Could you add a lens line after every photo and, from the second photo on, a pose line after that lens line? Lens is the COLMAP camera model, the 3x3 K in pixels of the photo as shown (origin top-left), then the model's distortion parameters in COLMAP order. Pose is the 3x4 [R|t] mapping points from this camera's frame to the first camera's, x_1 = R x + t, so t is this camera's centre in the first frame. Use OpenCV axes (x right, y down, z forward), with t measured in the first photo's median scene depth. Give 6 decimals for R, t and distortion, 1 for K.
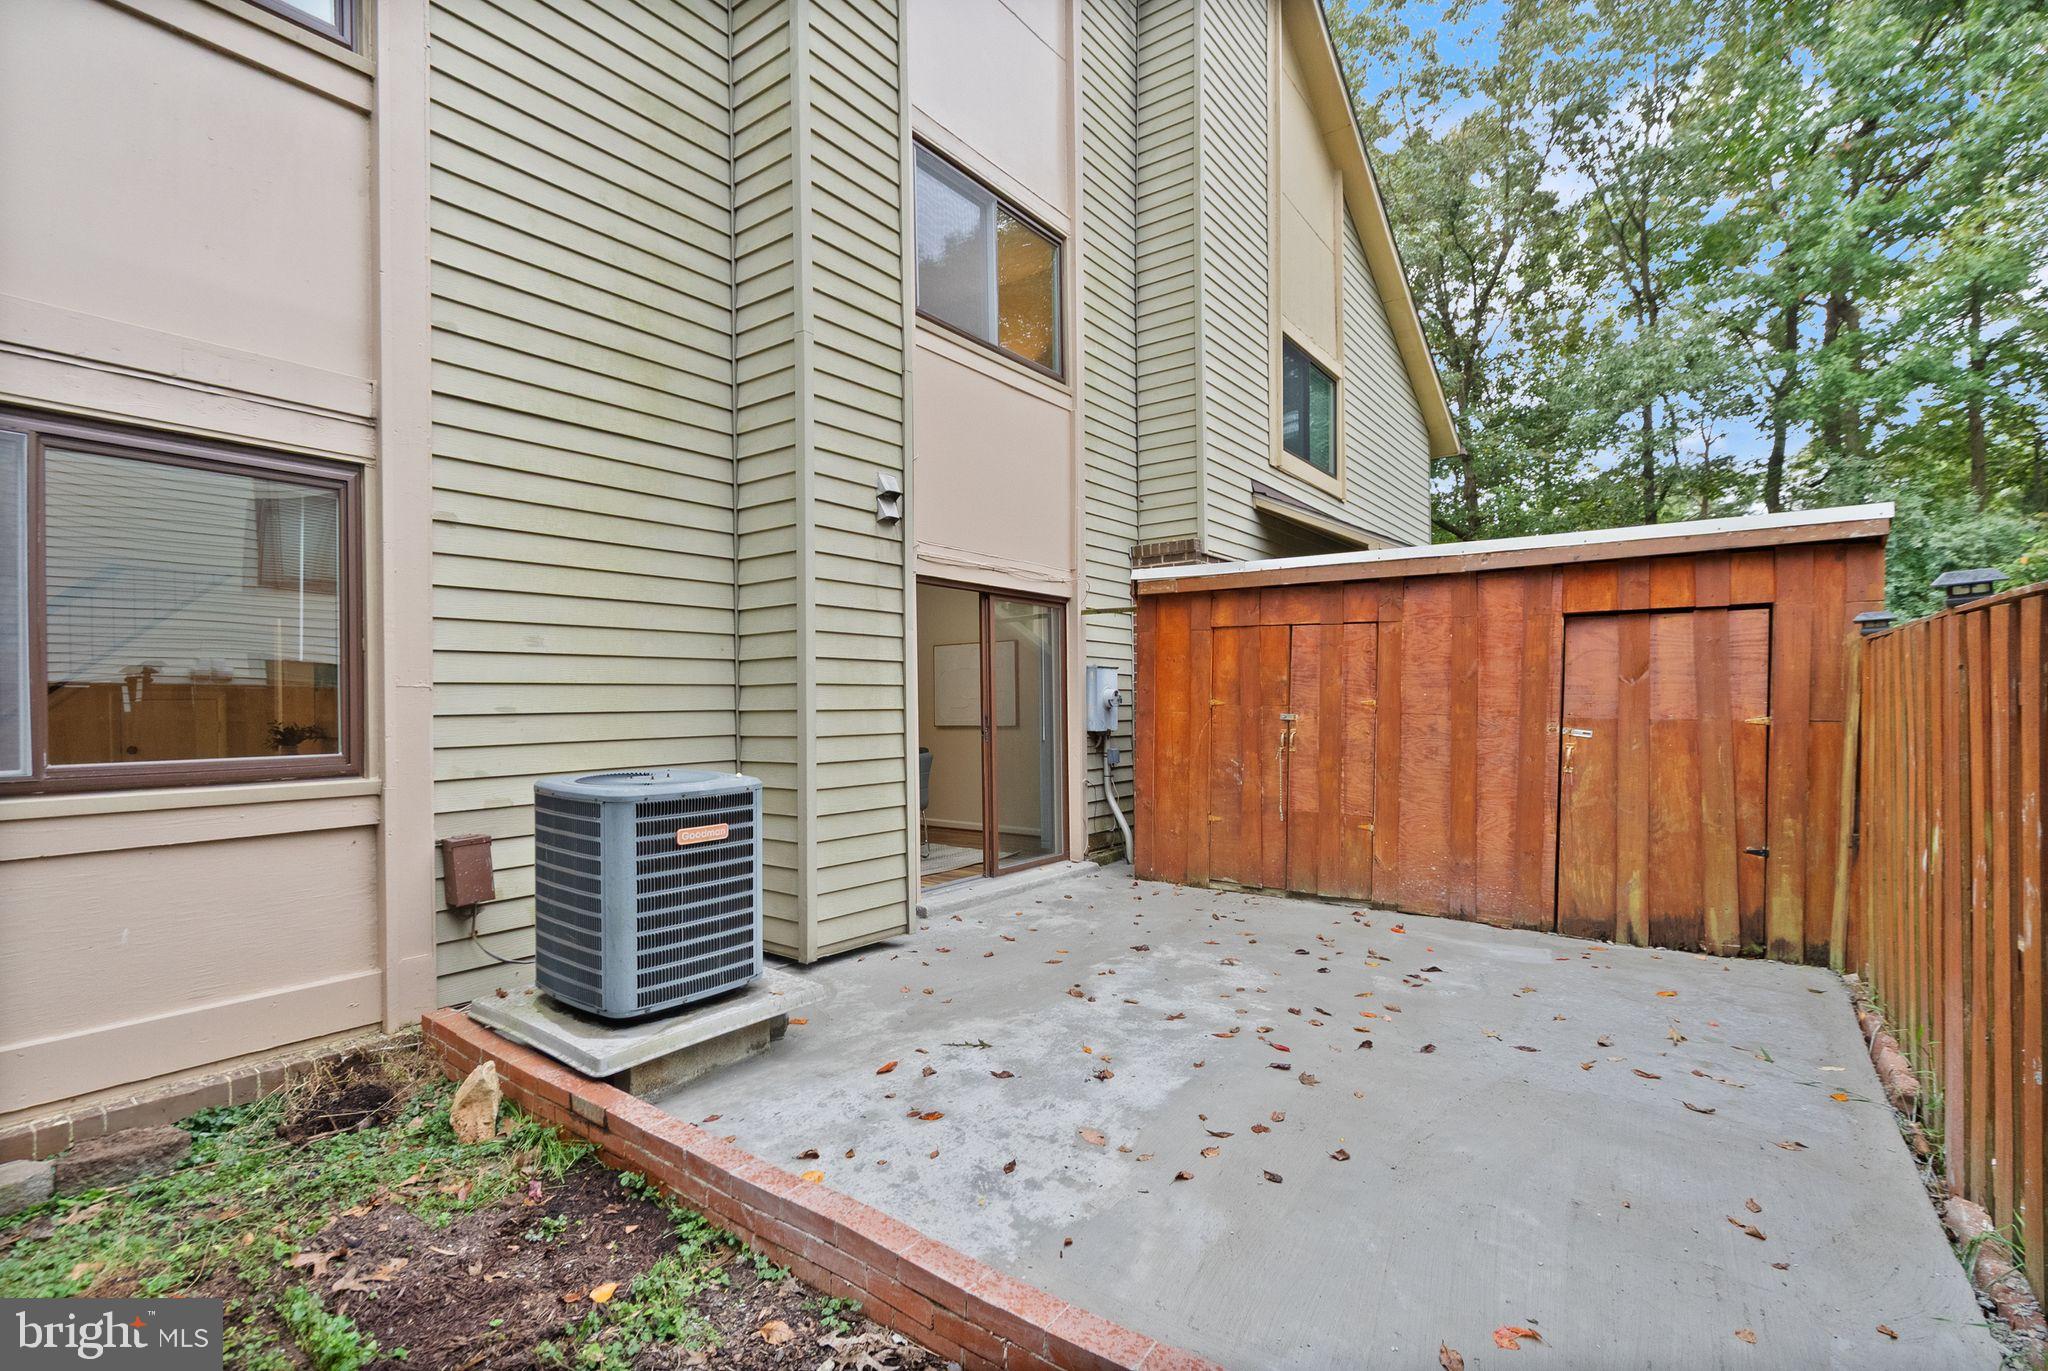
lens RADIAL K [[955.4, 0, 1013.7], [0, 955.4, 690.9], [0, 0, 1]] dist [-0.003098, 0.004463]
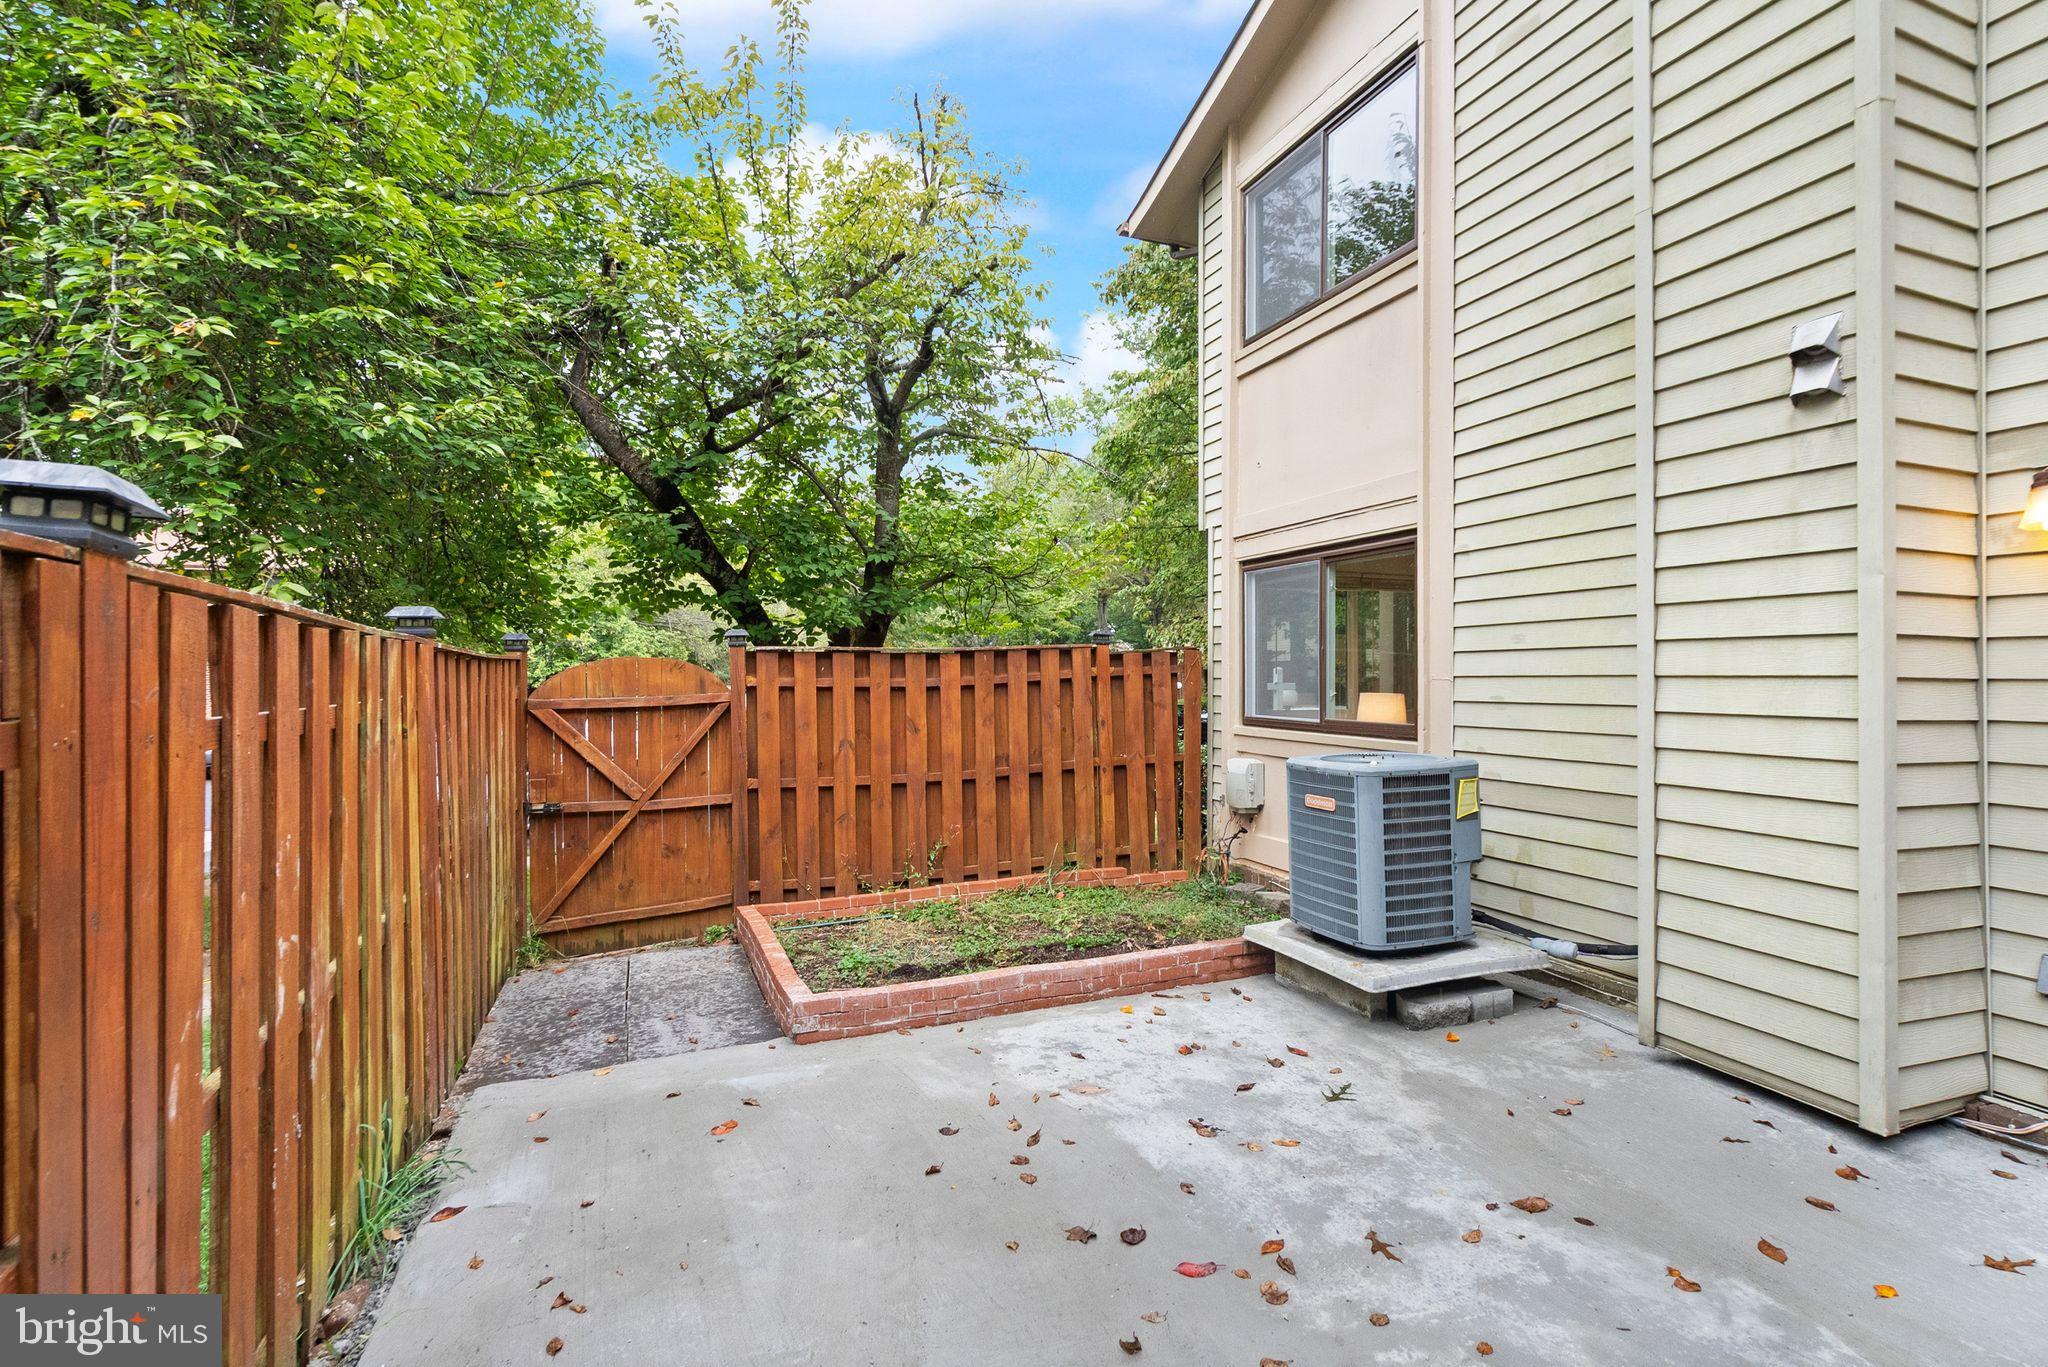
lens RADIAL K [[974.1, 0, 1003.8], [0, 974.1, 673.2], [0, 0, 1]] dist [-0.000634, 0.001073]
pose [[-0.547825, 0.004590, -0.836581, 0.791024], [0.009750, 0.999952, -0.000898, -0.016125], [0.836536, -0.008649, -0.547843, 1.122402]]
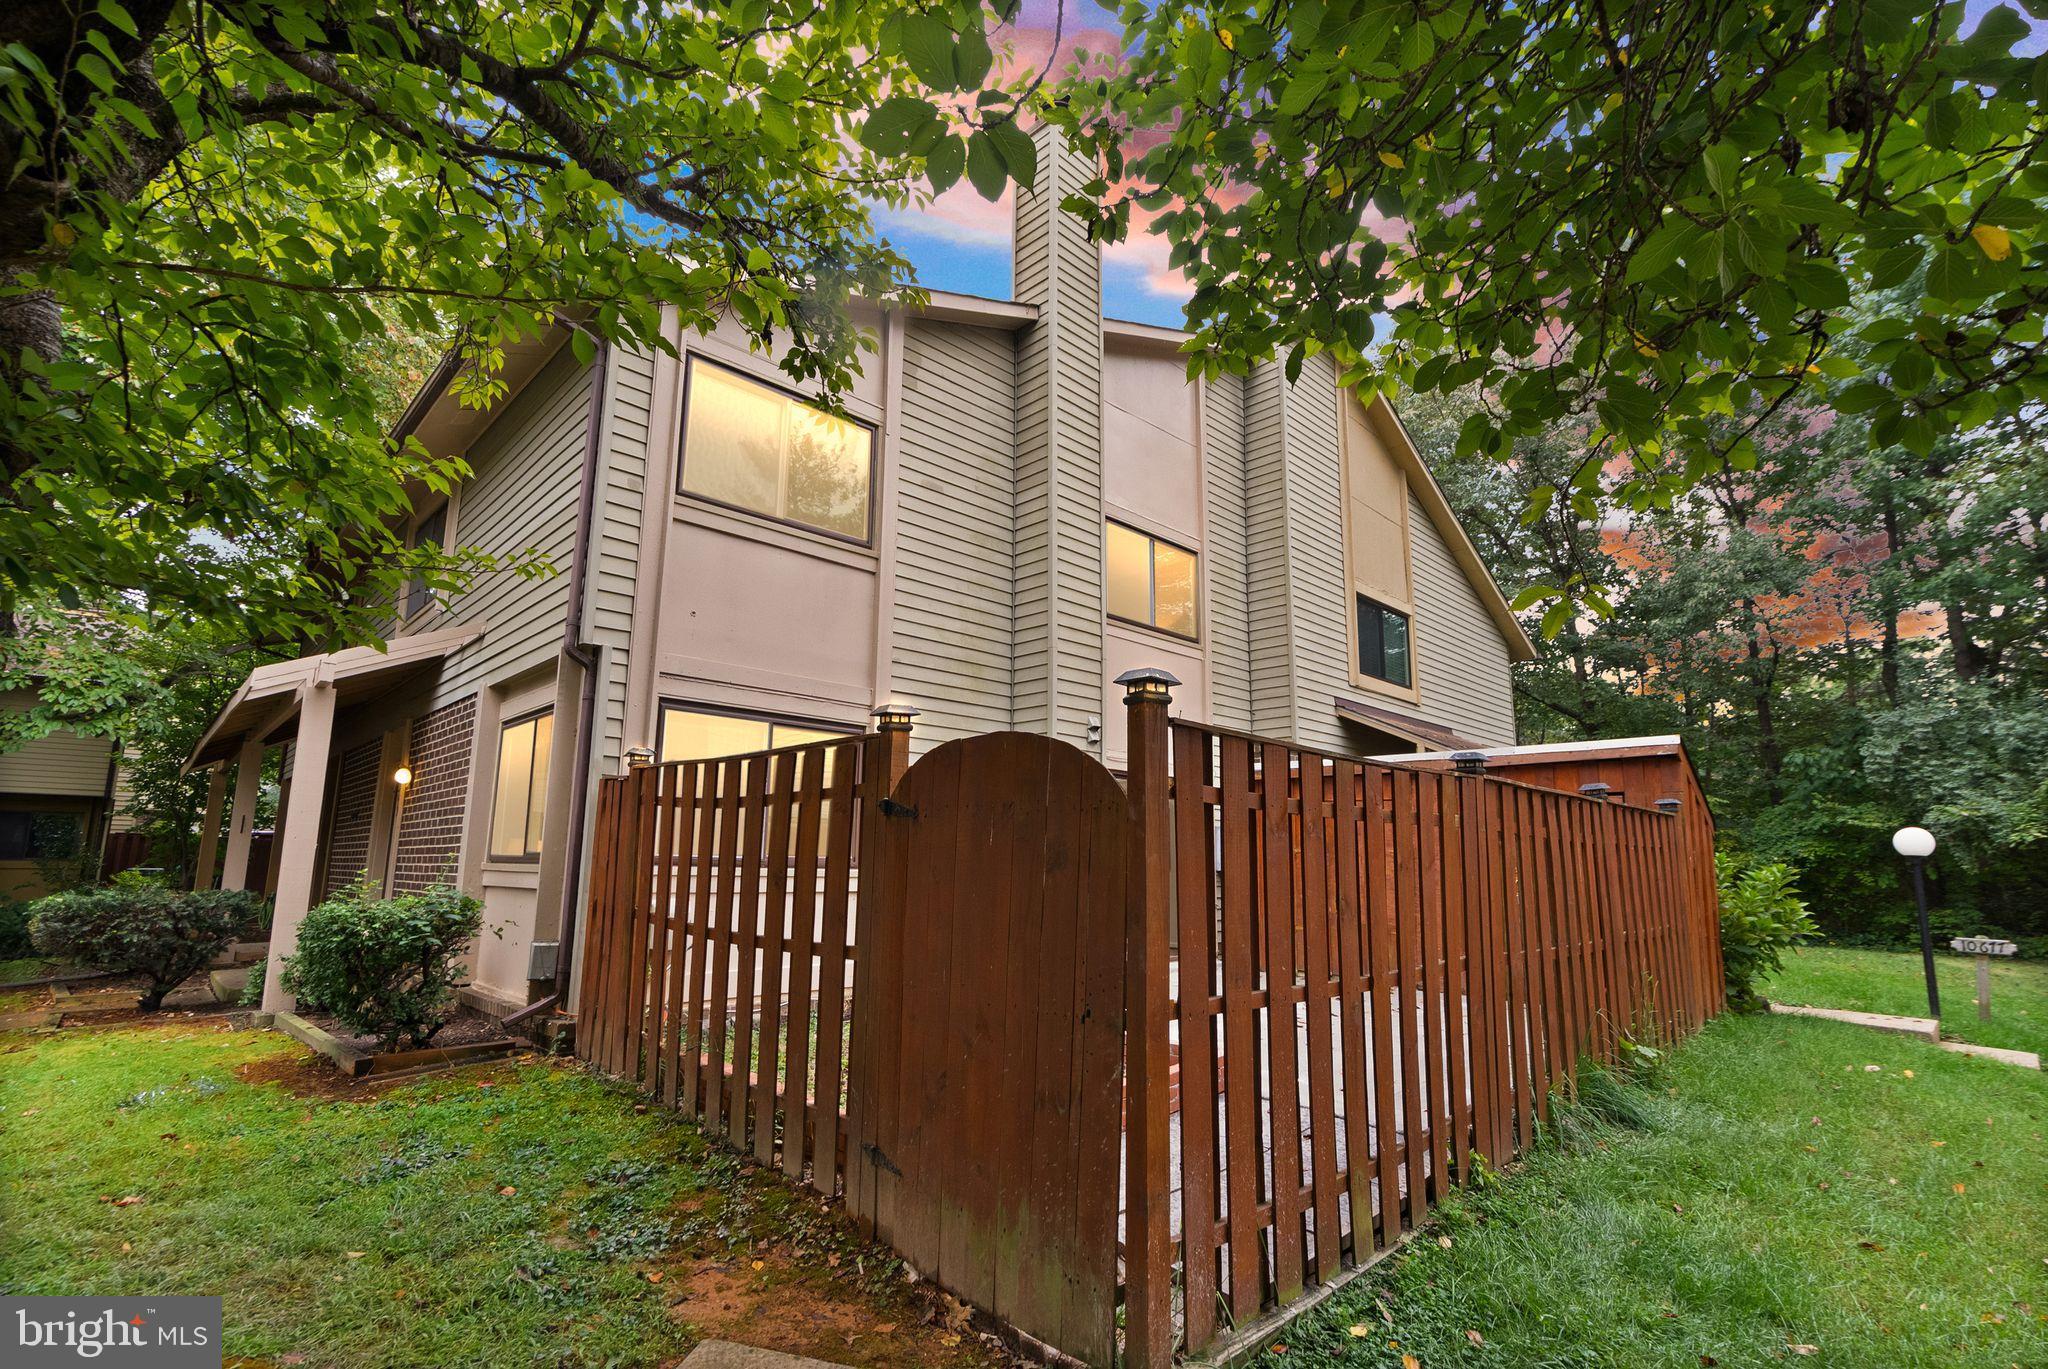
lens RADIAL K [[956.4, 0, 1007.4], [0, 956.4, 708.0], [0, 0, 1]] dist [-0.001634, 0.000258]
pose [[0.985544, -0.005837, -0.169319, 0.019271], [-0.020281, 0.988155, -0.152115, 0.046194], [0.168201, 0.153350, 0.973752, -0.992130]]
